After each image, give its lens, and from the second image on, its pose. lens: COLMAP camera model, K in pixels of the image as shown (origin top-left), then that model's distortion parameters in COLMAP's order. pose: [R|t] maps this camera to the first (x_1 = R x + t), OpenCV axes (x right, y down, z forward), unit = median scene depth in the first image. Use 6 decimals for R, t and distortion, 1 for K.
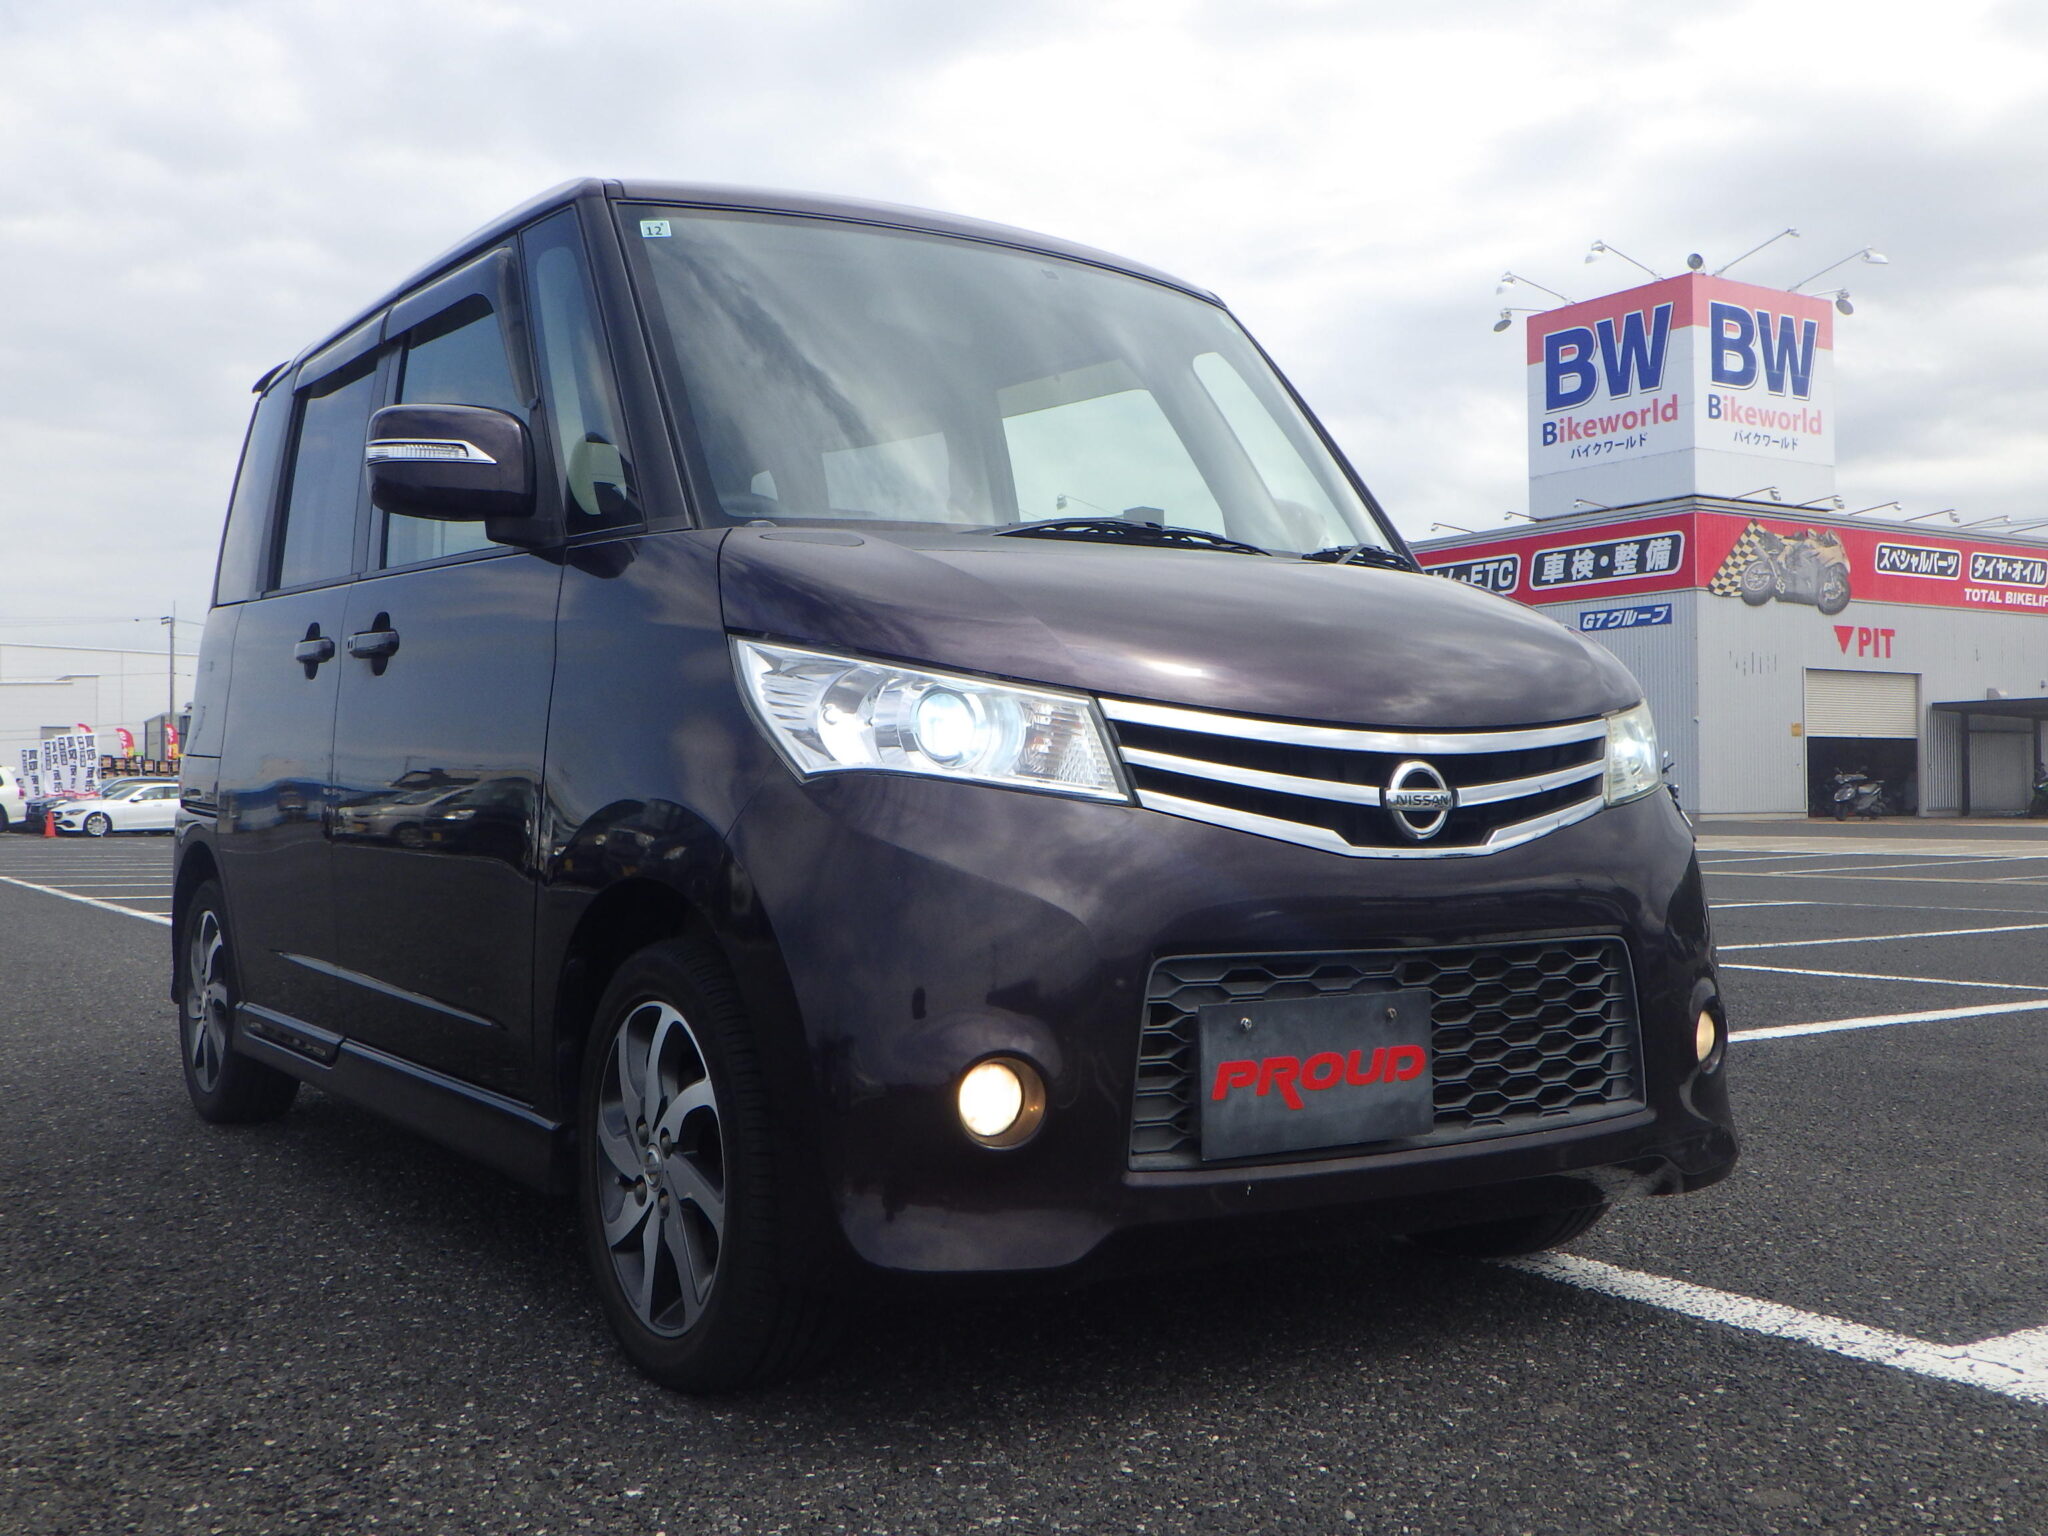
lens RADIAL K [[2067.8, 0, 1035.5], [0, 2067.8, 775.6], [0, 0, 1]] dist [-0.004722, 0.000000]
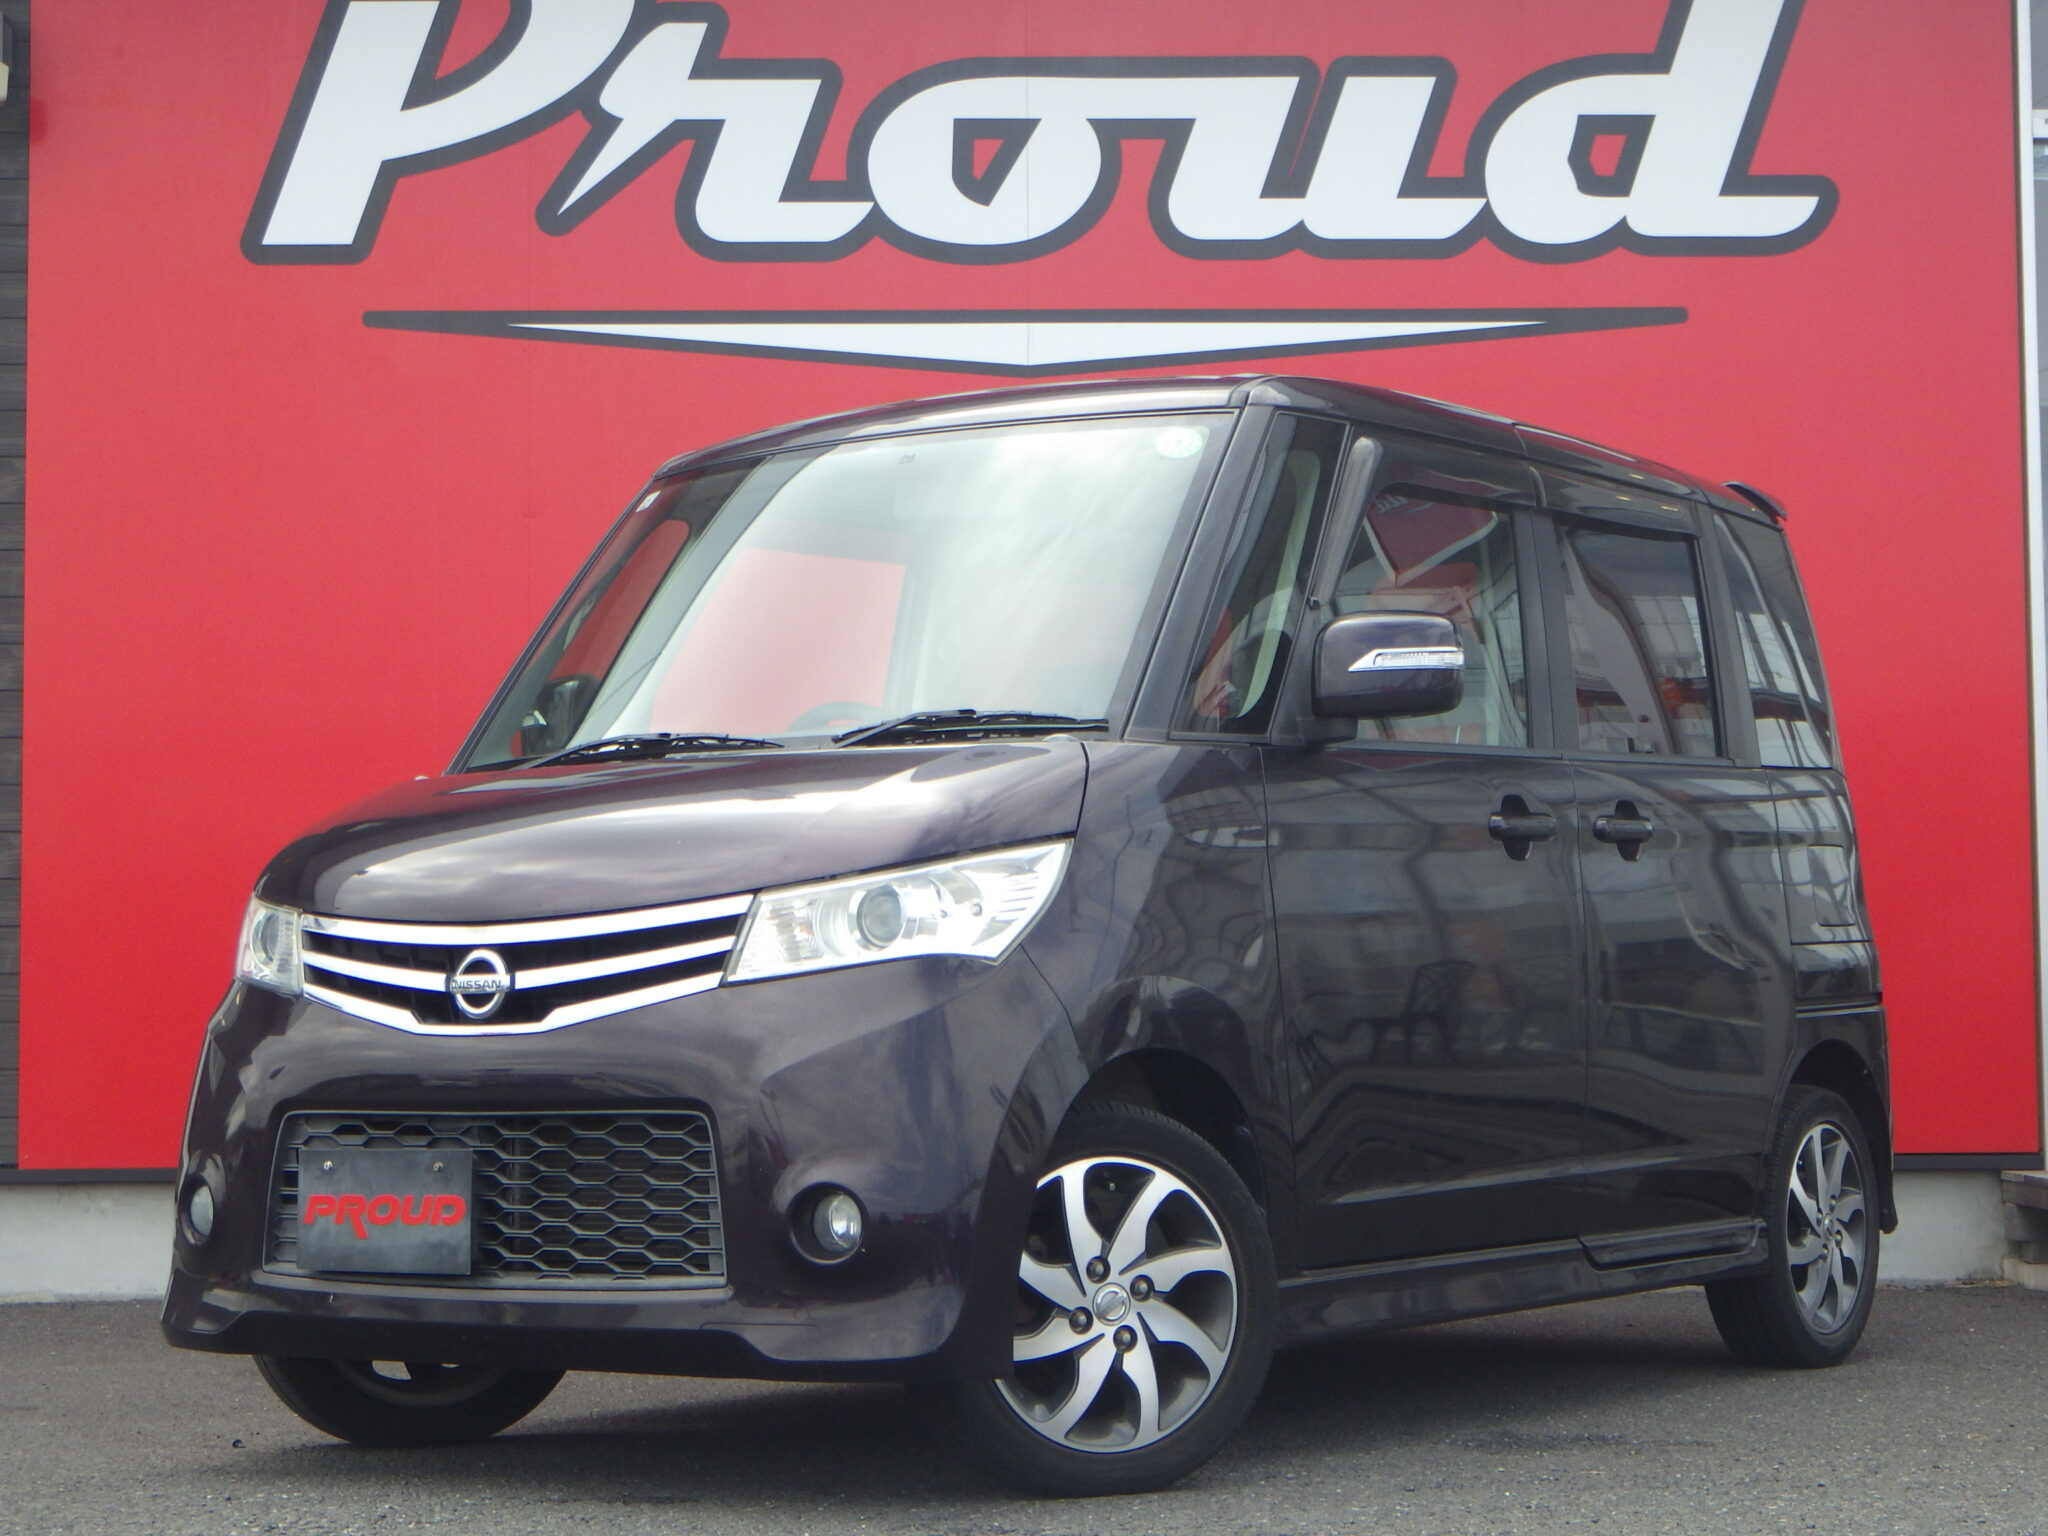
lens RADIAL K [[3623.4, 0, 1028.3], [0, 3623.4, 766.4], [0, 0, 1]] dist [0.283743, 0.000000]
pose [[0.369067, -0.052068, -0.927943, 2.211421], [0.041031, 0.998369, -0.039701, -0.016301], [0.928497, -0.023423, 0.370601, 0.533220]]
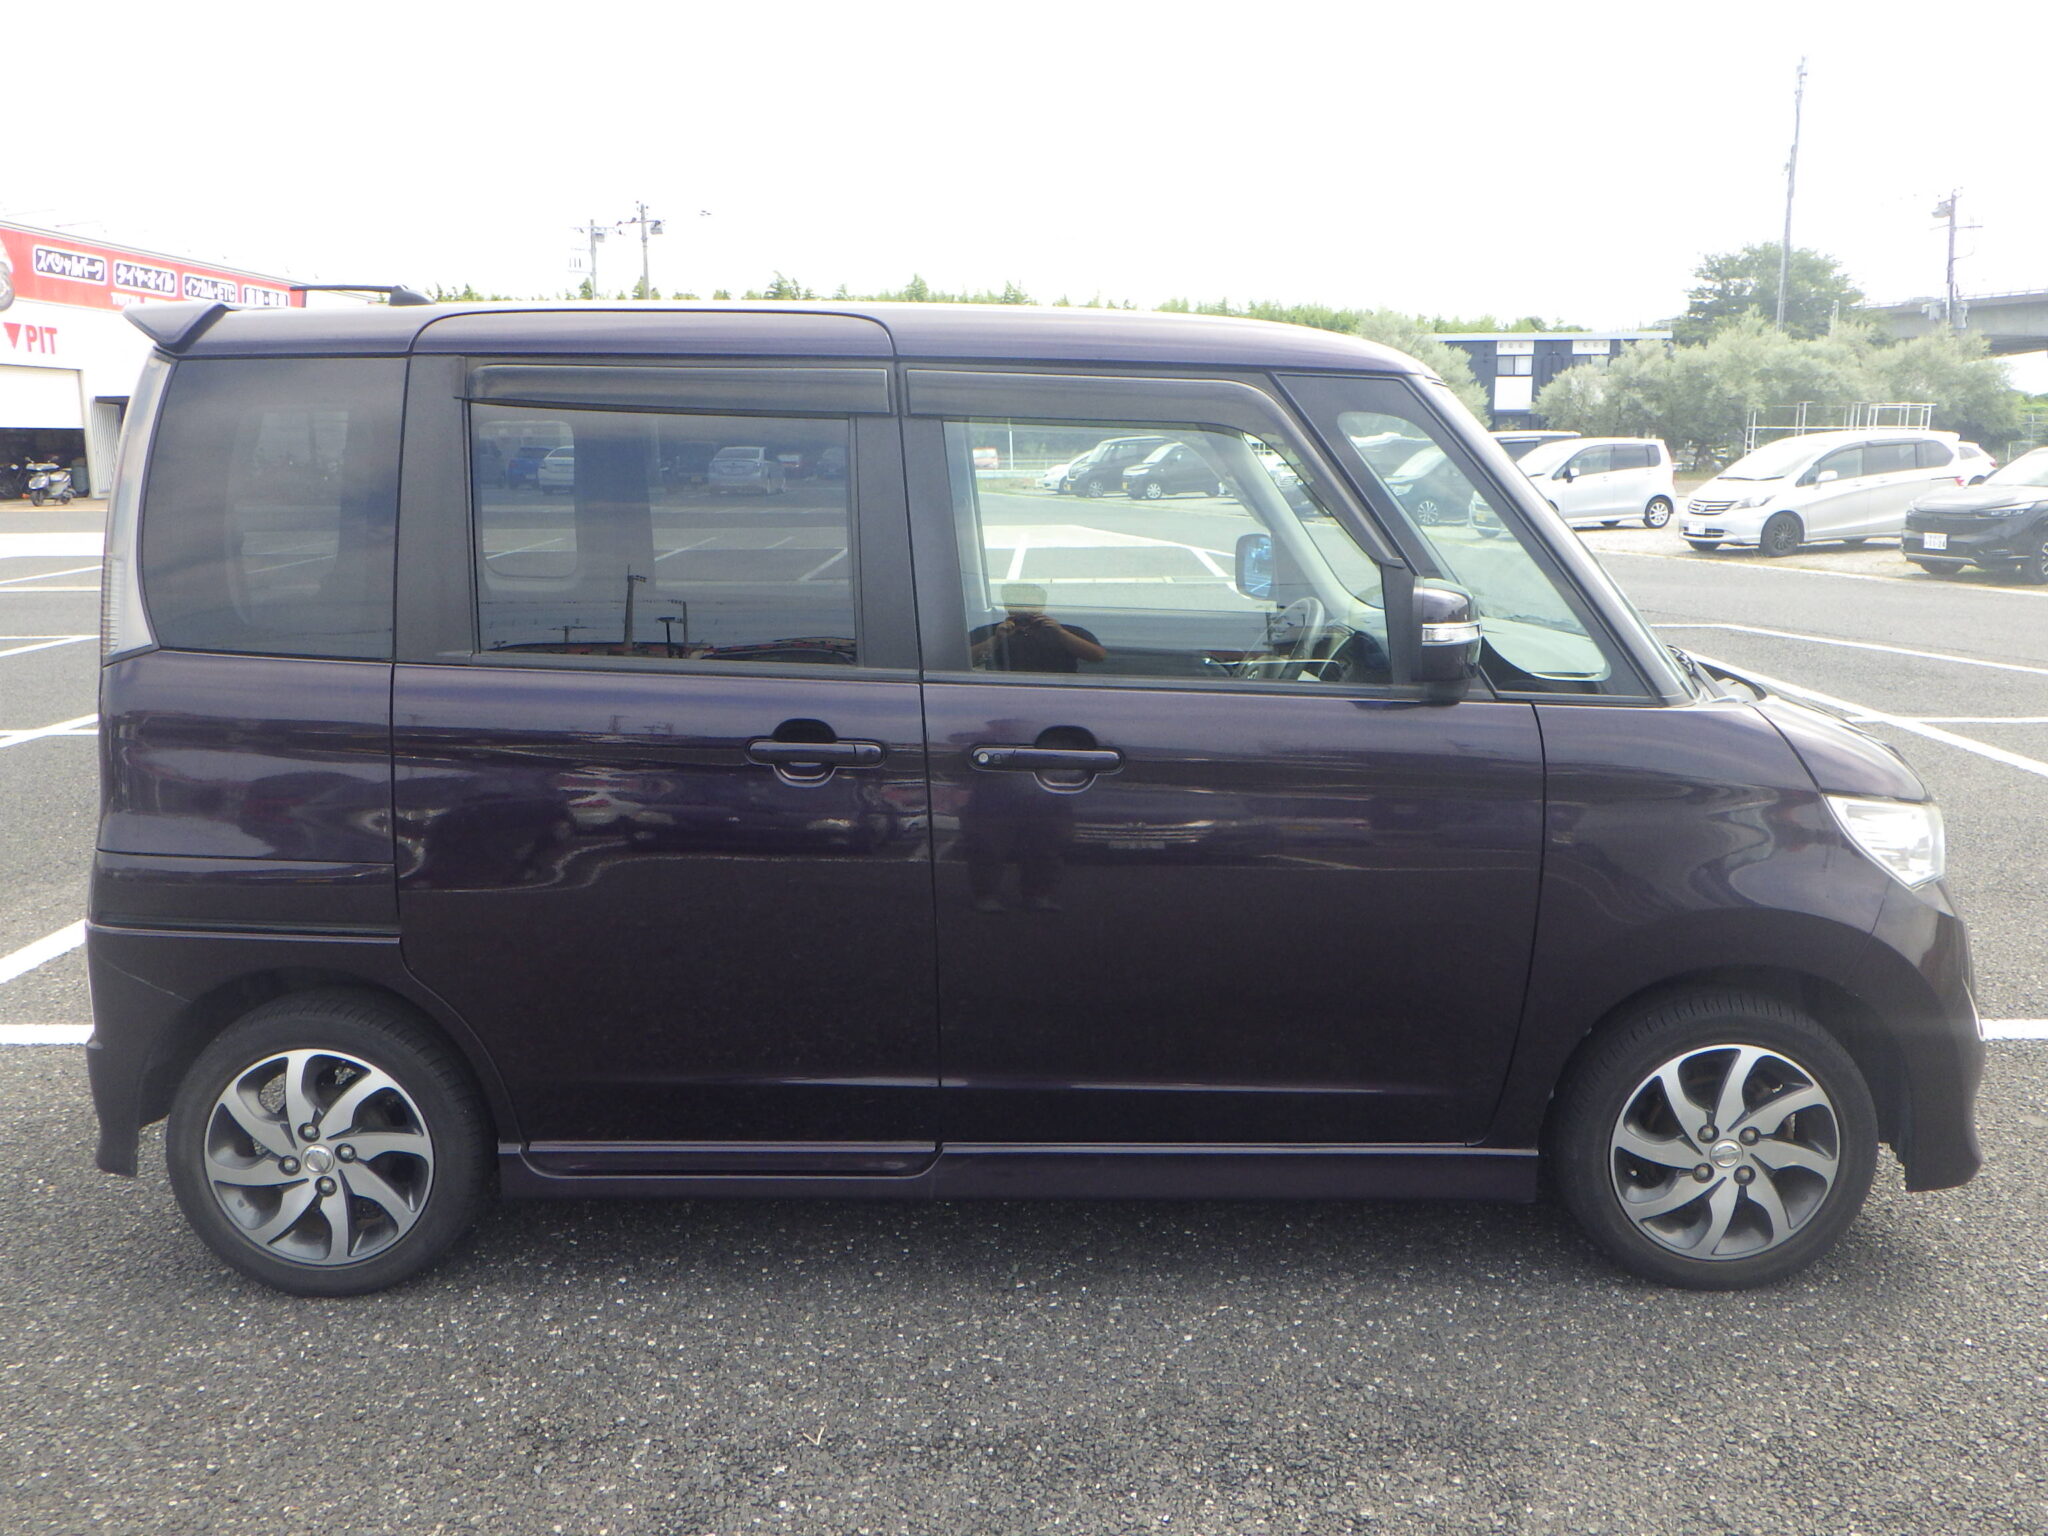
lens RADIAL K [[1727.8, 0, 1021.4], [0, 1727.8, 767.8], [0, 0, 1]] dist [-0.017371, -0.008502]
pose [[0.556620, -0.152485, 0.816653, -1.427216], [-0.008494, 0.981915, 0.189132, -0.306333], [-0.830724, -0.112211, 0.545258, 0.796861]]
